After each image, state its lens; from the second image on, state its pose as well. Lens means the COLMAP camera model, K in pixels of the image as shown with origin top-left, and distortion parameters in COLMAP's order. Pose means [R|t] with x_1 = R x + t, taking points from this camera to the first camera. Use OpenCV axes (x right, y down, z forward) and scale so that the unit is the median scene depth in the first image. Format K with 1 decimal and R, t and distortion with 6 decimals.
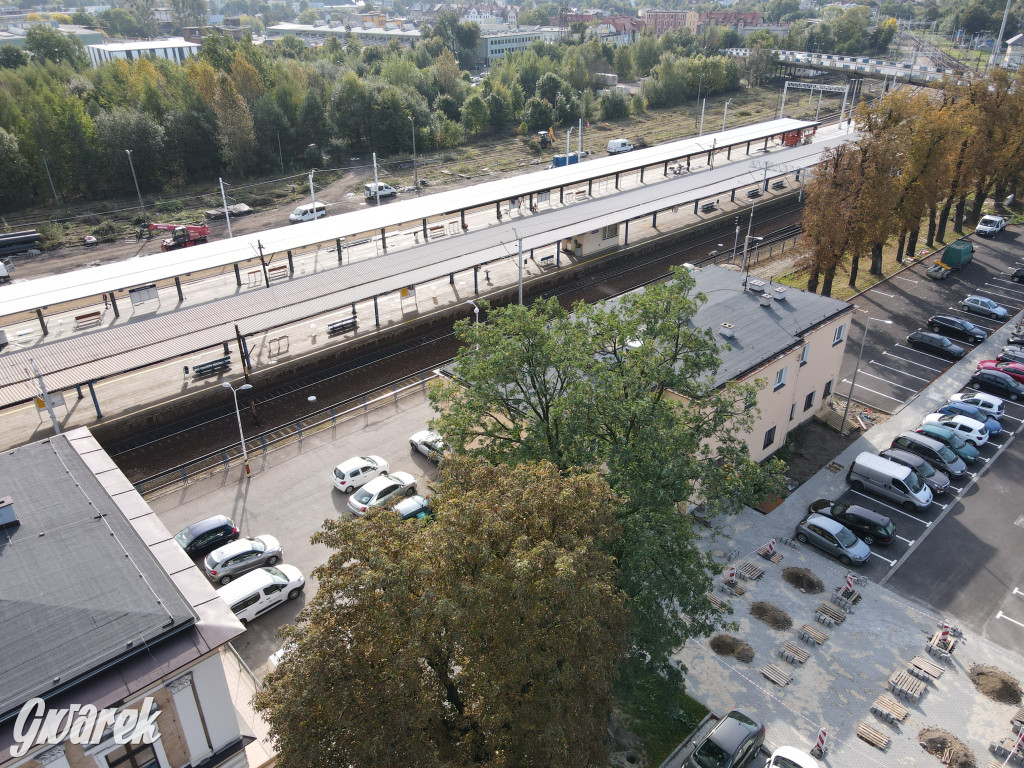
lens RADIAL K [[751.1, 0, 510.5], [0, 751.1, 381.3], [0, 0, 1]] dist [0.011248, 0.009478]
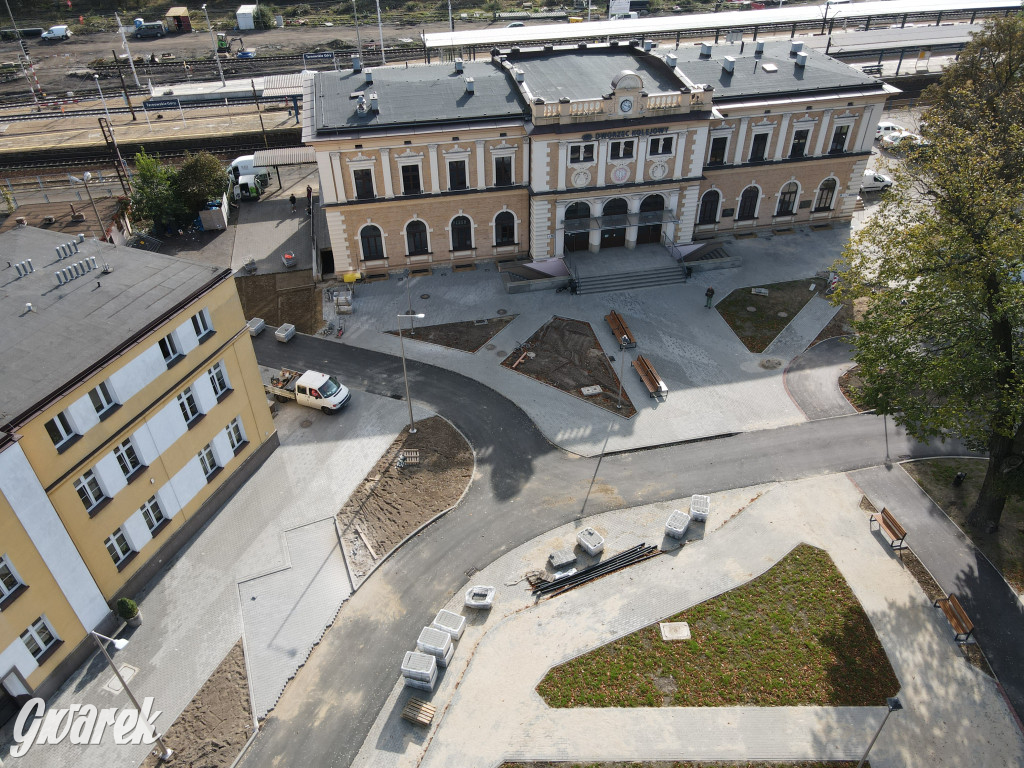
lens RADIAL K [[751.1, 0, 509.3], [0, 751.1, 381.6], [0, 0, 1]] dist [0.011248, 0.009478]
pose [[0.862945, 0.301876, -0.405212, -0.298546], [-0.228863, 0.948459, 0.219197, 1.848145], [0.450498, -0.096416, 0.887556, -3.637648]]
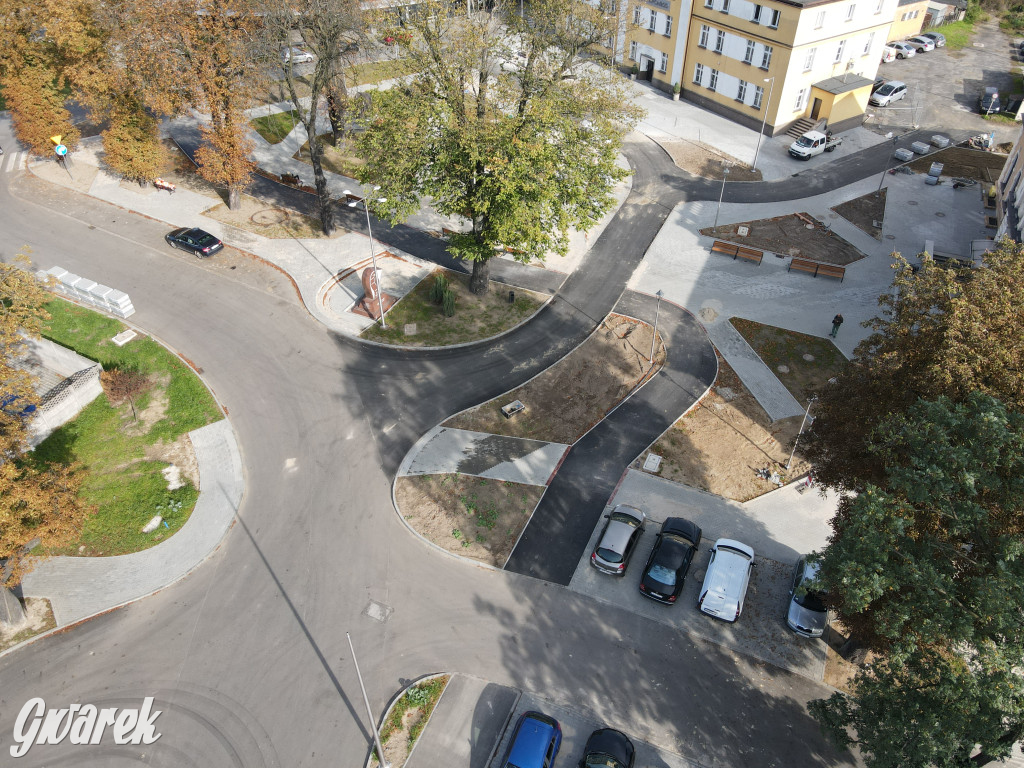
lens RADIAL K [[751.1, 0, 510.9], [0, 751.1, 380.8], [0, 0, 1]] dist [0.011248, 0.009478]
pose [[-0.915651, 0.265548, -0.301775, 1.535512], [-0.180797, 0.398449, 0.899194, -0.977129], [0.359022, 0.877908, -0.316830, 1.749011]]
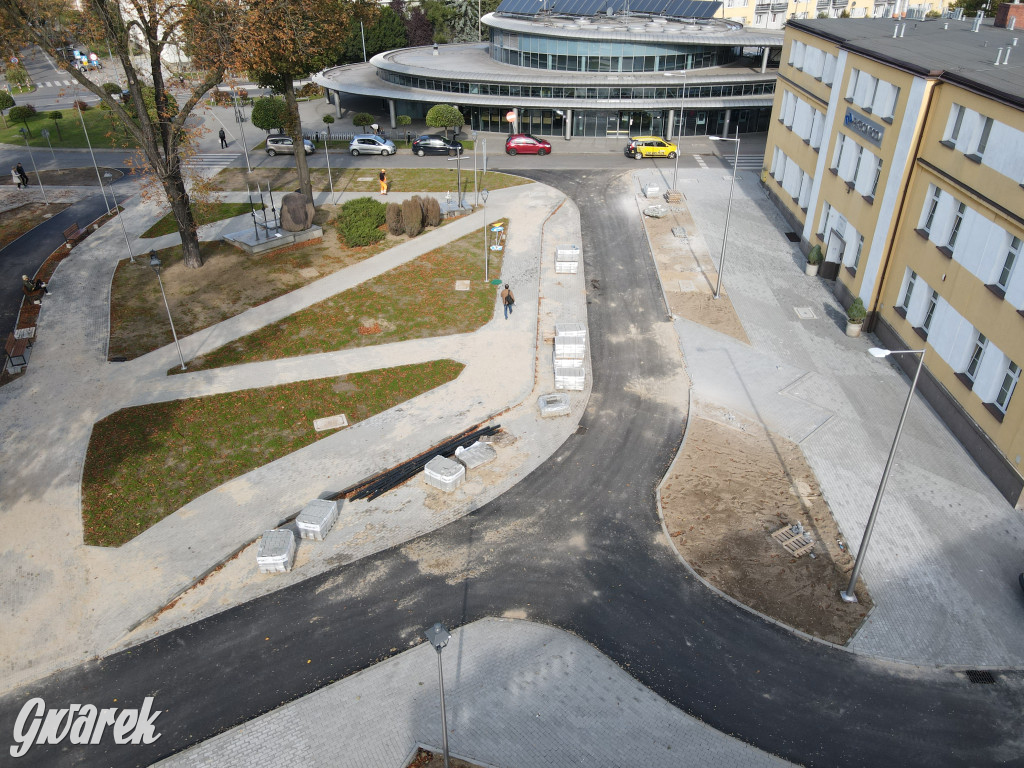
lens RADIAL K [[751.1, 0, 509.5], [0, 751.1, 379.5], [0, 0, 1]] dist [0.011248, 0.009478]
pose [[-0.979198, -0.092642, 0.180524, -1.584489], [0.104834, 0.530756, 0.841016, 1.131575], [-0.173728, 0.842446, -0.510003, -0.050557]]
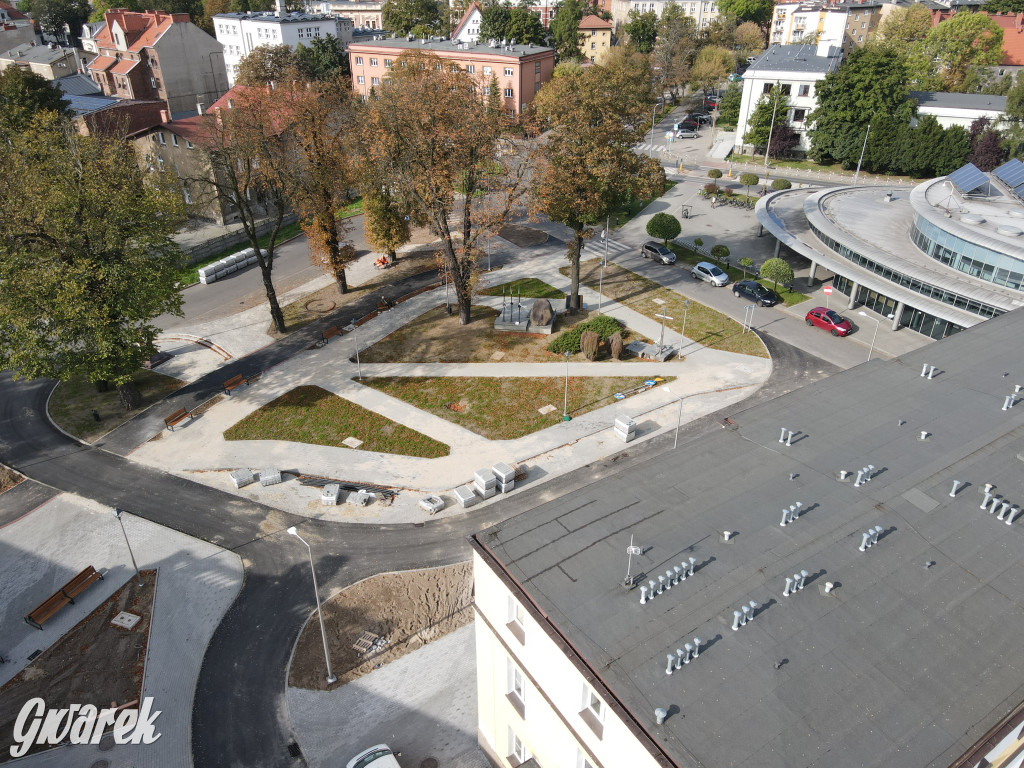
lens RADIAL K [[751.1, 0, 512.2], [0, 751.1, 375.4], [0, 0, 1]] dist [0.011248, 0.009478]
pose [[-0.405767, -0.447176, 0.797111, -4.100269], [0.427553, 0.677956, 0.597975, 0.805517], [-0.807807, 0.583446, -0.083901, -1.632974]]
